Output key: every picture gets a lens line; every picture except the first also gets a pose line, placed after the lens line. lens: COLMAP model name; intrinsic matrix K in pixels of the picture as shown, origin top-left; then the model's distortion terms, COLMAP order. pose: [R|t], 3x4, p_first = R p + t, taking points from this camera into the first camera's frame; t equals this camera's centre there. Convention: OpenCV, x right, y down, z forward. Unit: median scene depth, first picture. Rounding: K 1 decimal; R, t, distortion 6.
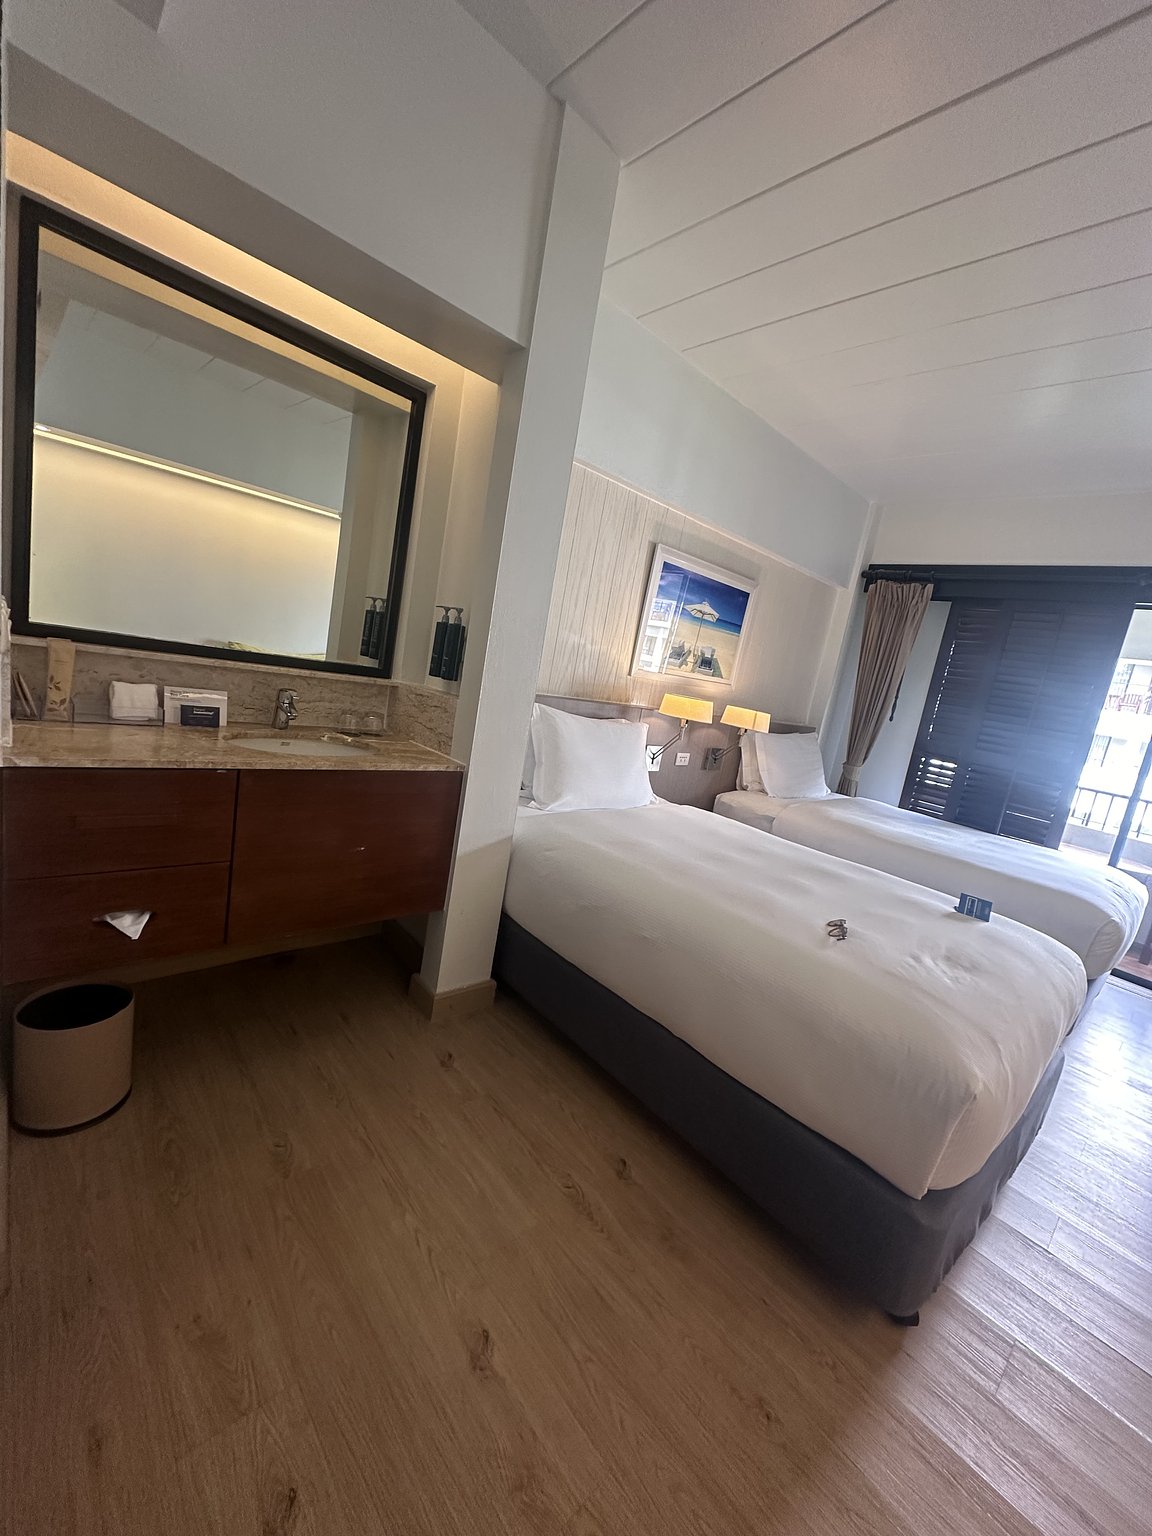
lens RADIAL K [[620.0, 0, 577.0], [0, 620.0, 759.9], [0, 0, 1]] dist [0.010285, 0.000155]
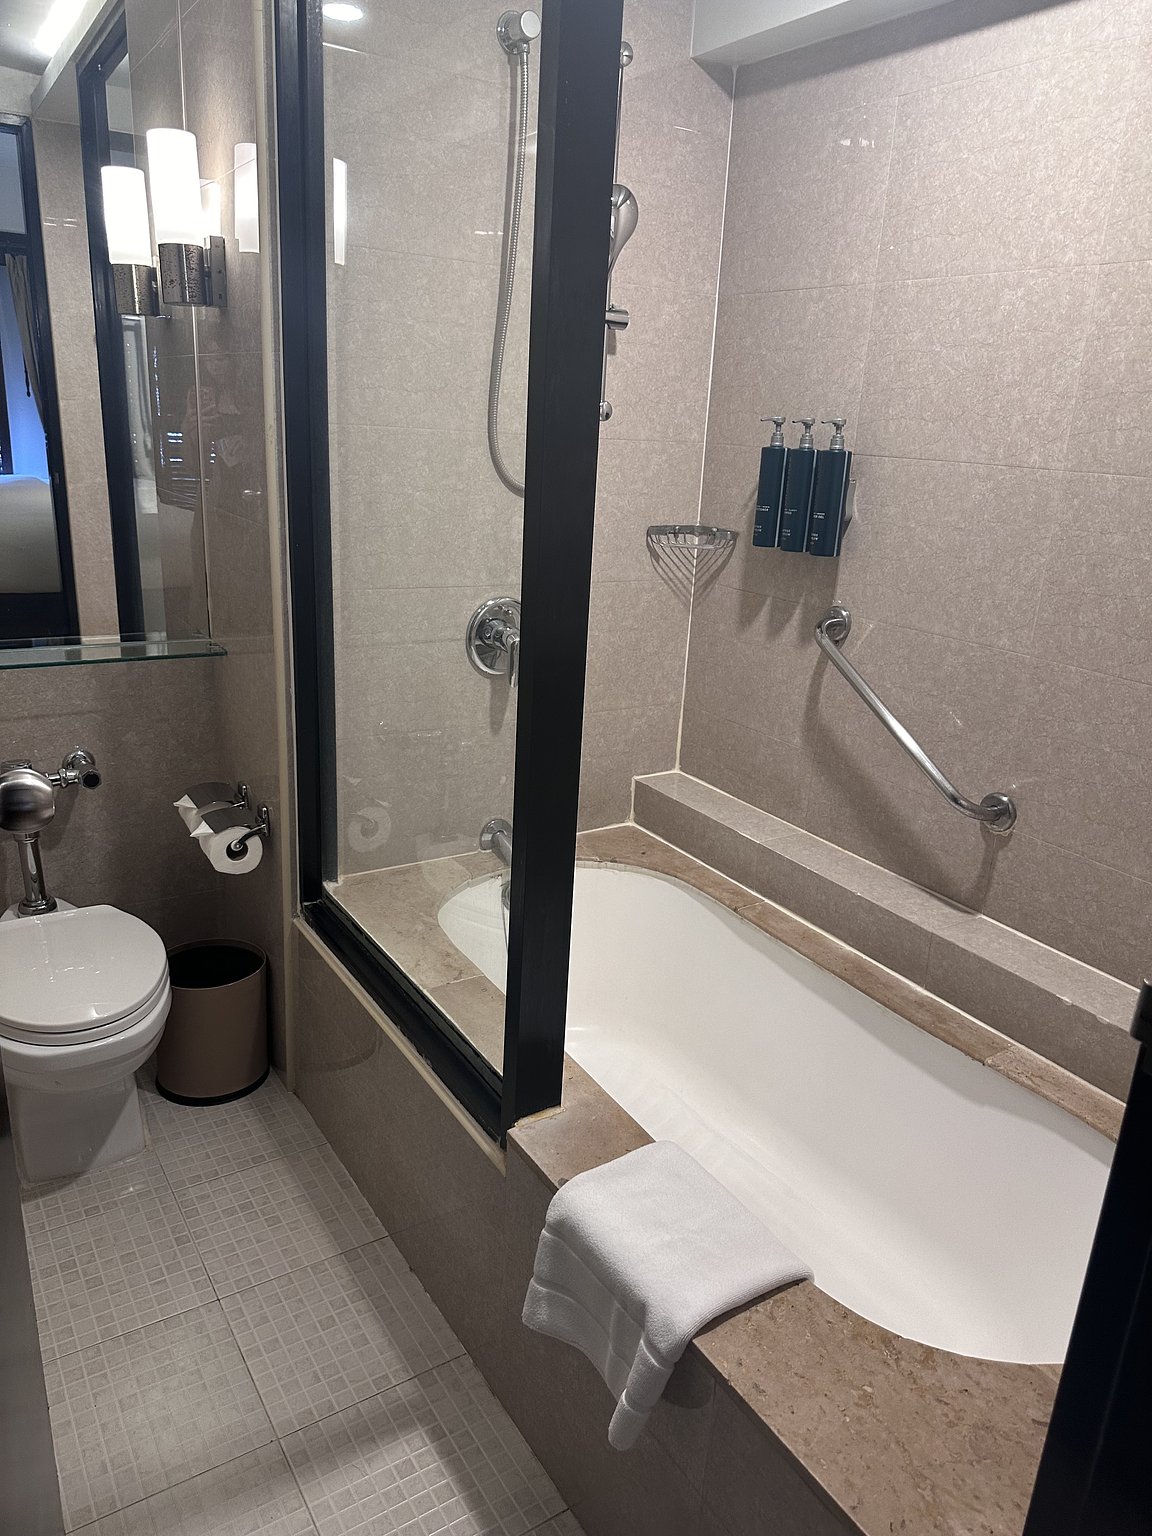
lens RADIAL K [[1101.5, 0, 576.0], [0, 1101.5, 768.0], [0, 0, 1]] dist [0.130760, -0.154124]
pose [[-0.160707, 0.140263, -0.976985, 0.514978], [-0.240445, 0.954466, 0.176582, -0.047823], [0.957267, 0.263289, -0.119664, 0.618796]]
